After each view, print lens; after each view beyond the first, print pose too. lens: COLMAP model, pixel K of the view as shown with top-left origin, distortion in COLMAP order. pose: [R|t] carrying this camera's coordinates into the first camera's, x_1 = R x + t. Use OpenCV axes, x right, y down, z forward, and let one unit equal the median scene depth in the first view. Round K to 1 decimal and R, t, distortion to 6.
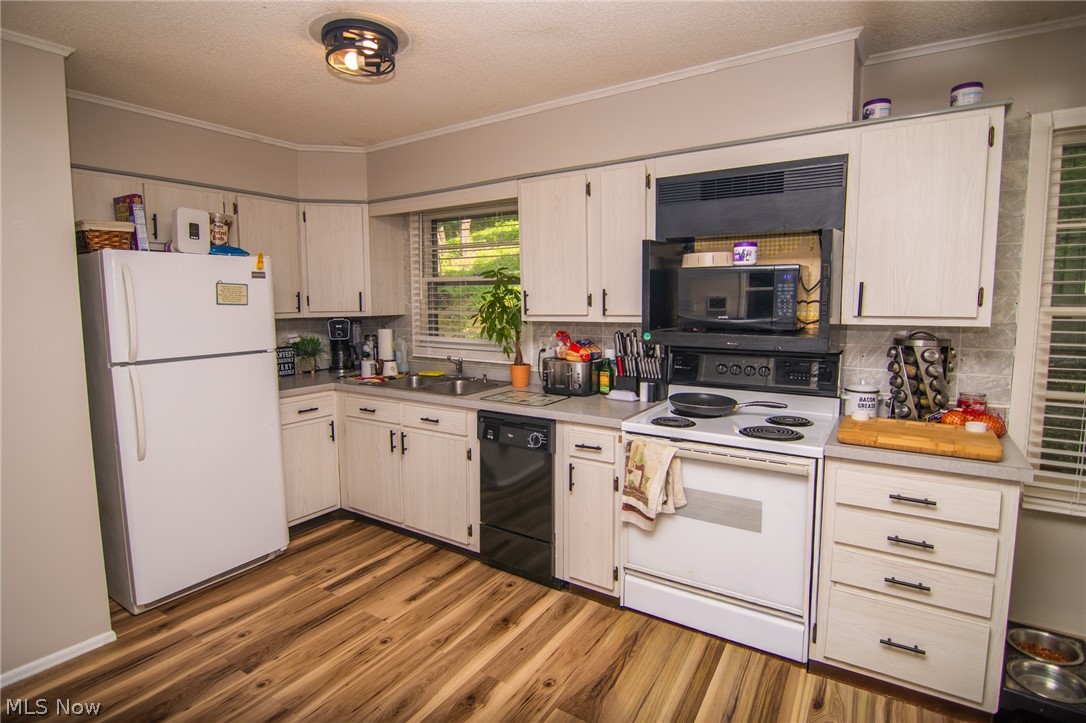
lens RADIAL K [[540.9, 0, 541.3], [0, 540.9, 348.9], [0, 0, 1]] dist [-0.026204, -0.000283]
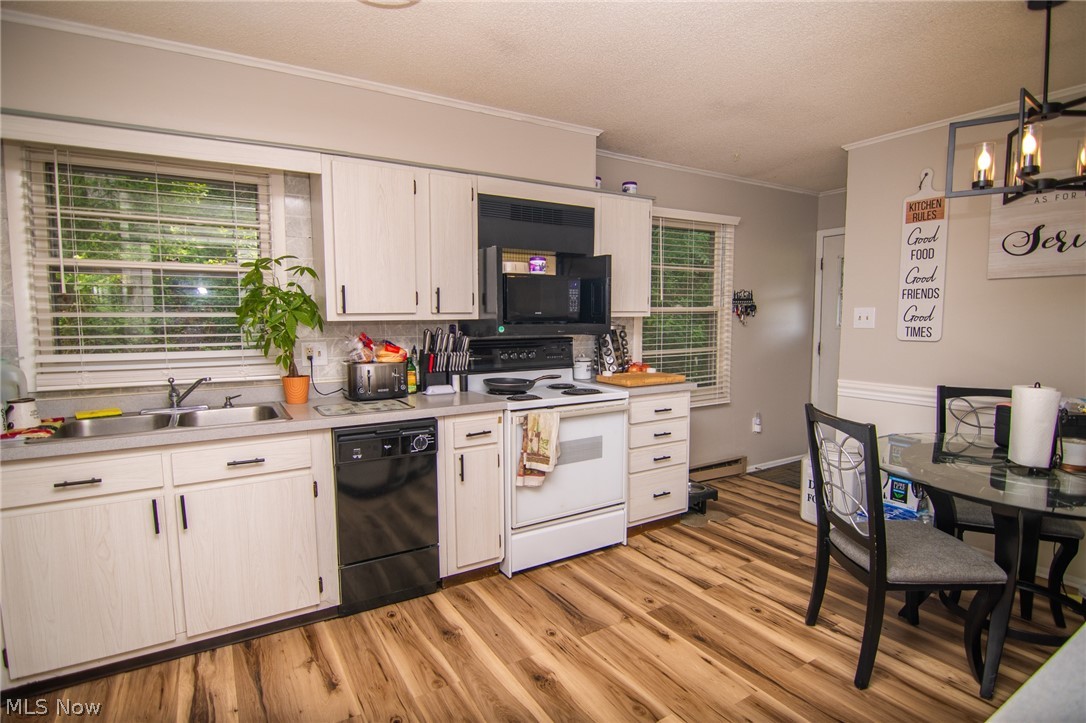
lens RADIAL K [[543.1, 0, 543.0], [0, 543.1, 361.5], [0, 0, 1]] dist [-0.031543, -0.000707]
pose [[0.414556, -0.070913, 0.907257, -0.785392], [0.082326, 0.995794, 0.040216, 0.005917], [-0.906293, 0.058019, 0.418650, 0.403660]]
